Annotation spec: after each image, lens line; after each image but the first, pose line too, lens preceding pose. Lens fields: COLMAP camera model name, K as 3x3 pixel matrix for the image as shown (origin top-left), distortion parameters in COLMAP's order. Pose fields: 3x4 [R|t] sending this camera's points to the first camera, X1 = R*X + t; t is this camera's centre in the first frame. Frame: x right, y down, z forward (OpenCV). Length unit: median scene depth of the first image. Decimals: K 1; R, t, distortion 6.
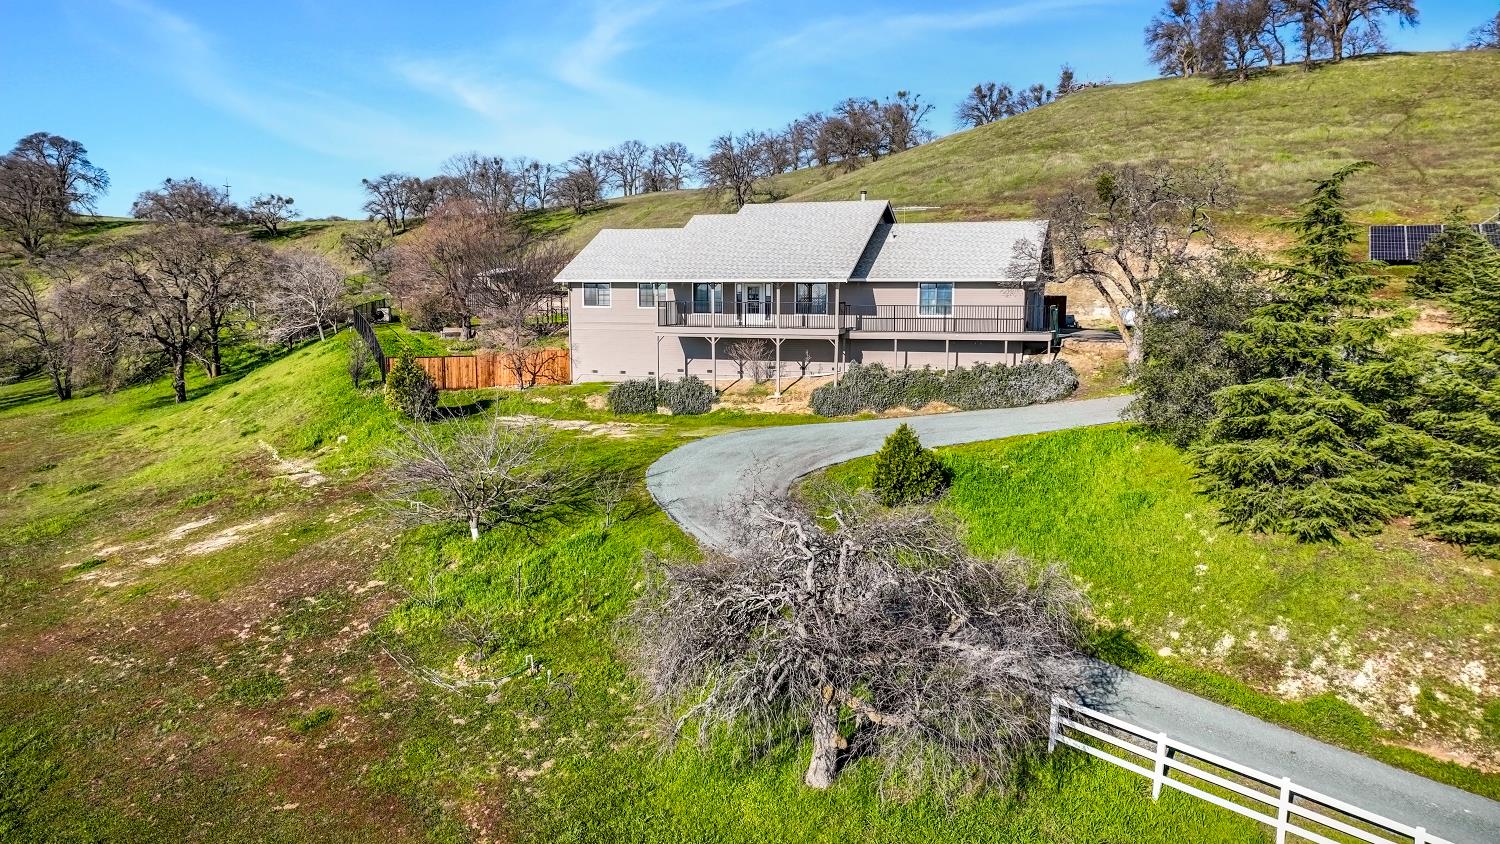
lens RADIAL K [[1051.0, 0, 697.3], [0, 1051.0, 420.8], [0, 0, 1]] dist [-0.002369, 0.013570]
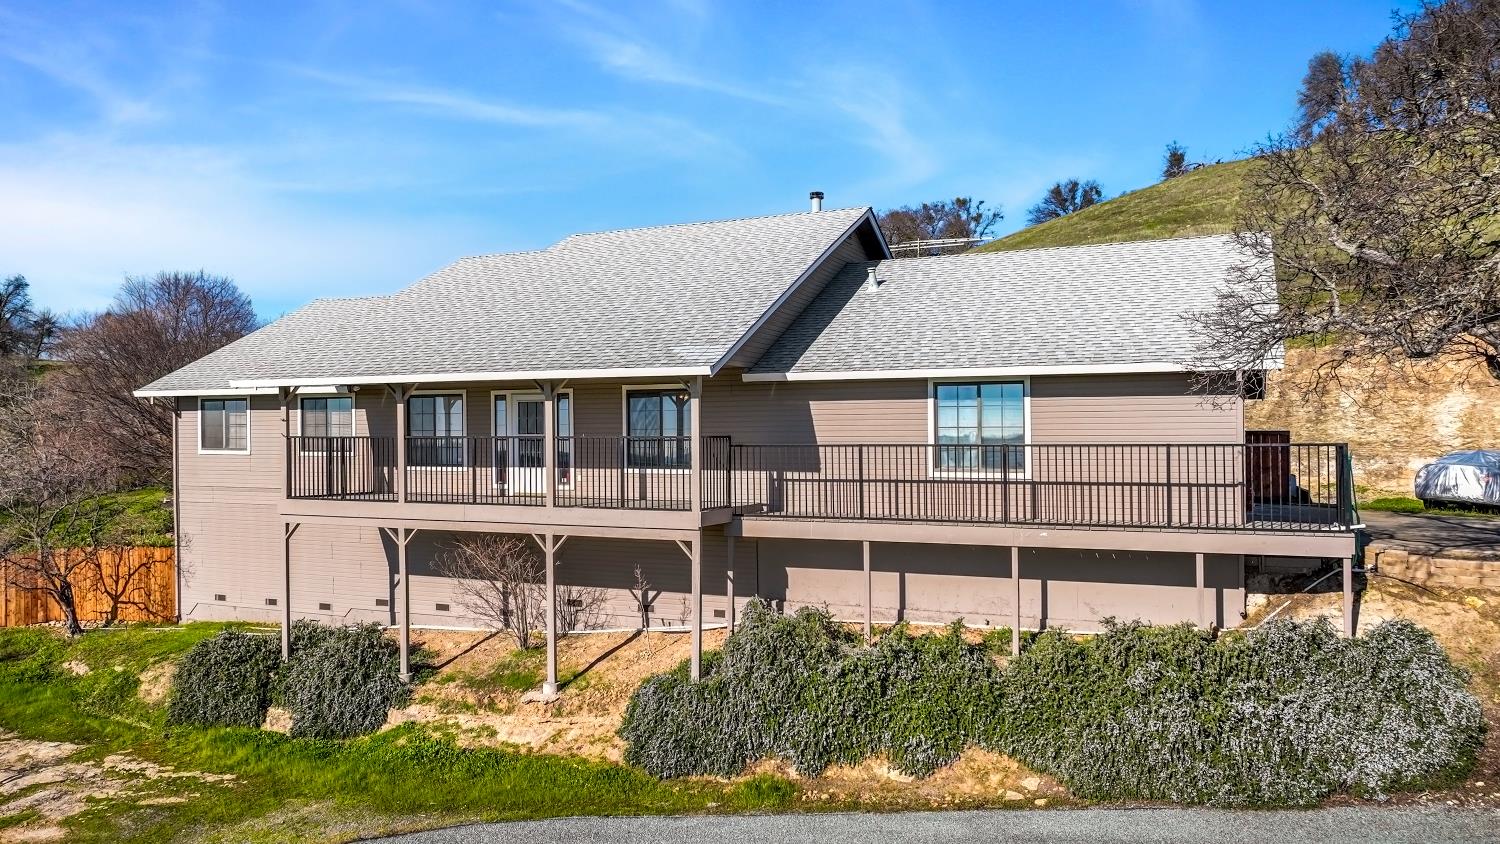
lens RADIAL K [[1051.0, 0, 735.8], [0, 1051.0, 429.1], [0, 0, 1]] dist [-0.002369, 0.013570]
pose [[0.999222, 0.001390, -0.039402, 0.147235], [-0.006959, 0.989908, -0.141543, -0.059849], [0.038808, 0.141708, 0.989148, 0.598993]]
